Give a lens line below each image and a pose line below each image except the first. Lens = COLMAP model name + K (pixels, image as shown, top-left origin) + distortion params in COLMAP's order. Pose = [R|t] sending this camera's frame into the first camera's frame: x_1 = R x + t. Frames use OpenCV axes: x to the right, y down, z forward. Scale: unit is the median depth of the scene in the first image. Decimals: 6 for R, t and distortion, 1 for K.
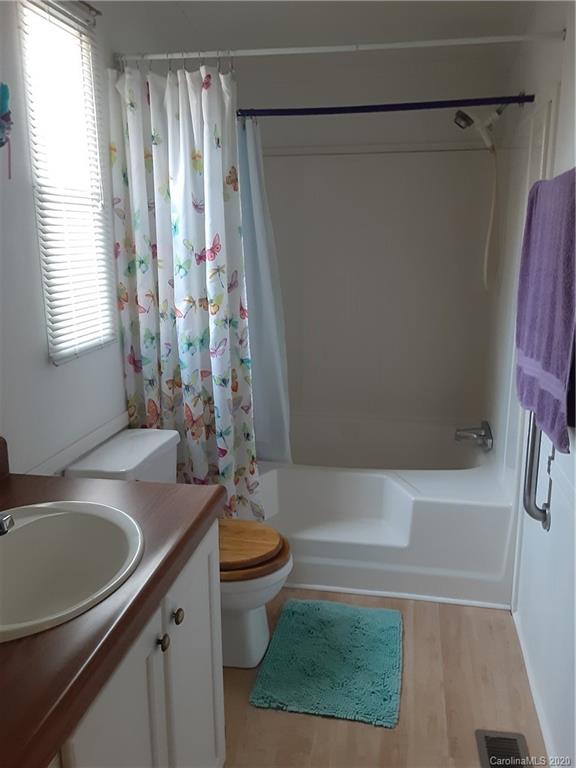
lens RADIAL K [[616.1, 0, 294.3], [0, 616.1, 383.5], [0, 0, 1]] dist [0.086676, -0.142387]
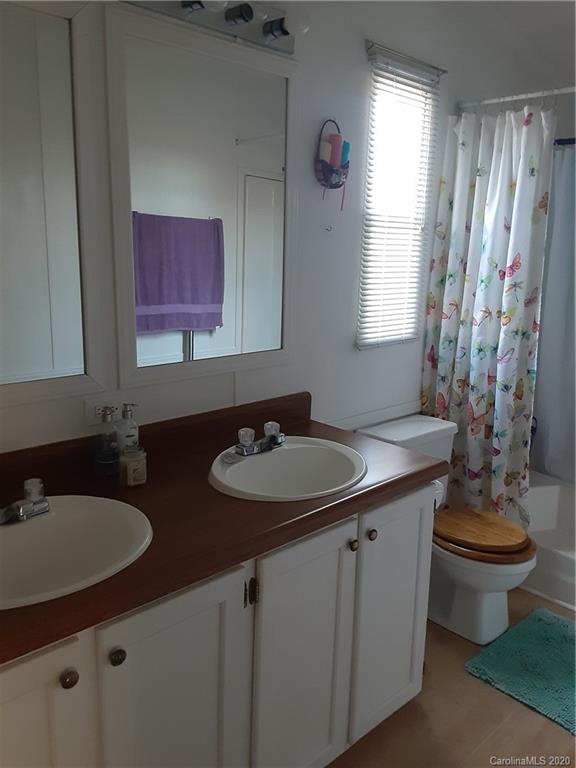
lens RADIAL K [[616.1, 0, 286.7], [0, 616.1, 389.5], [0, 0, 1]] dist [0.086676, -0.142387]
pose [[0.798106, 0.157002, -0.581701, 0.226911], [-0.167340, 0.985230, 0.036320, 0.026730], [0.578812, 0.068355, 0.812591, -0.125163]]
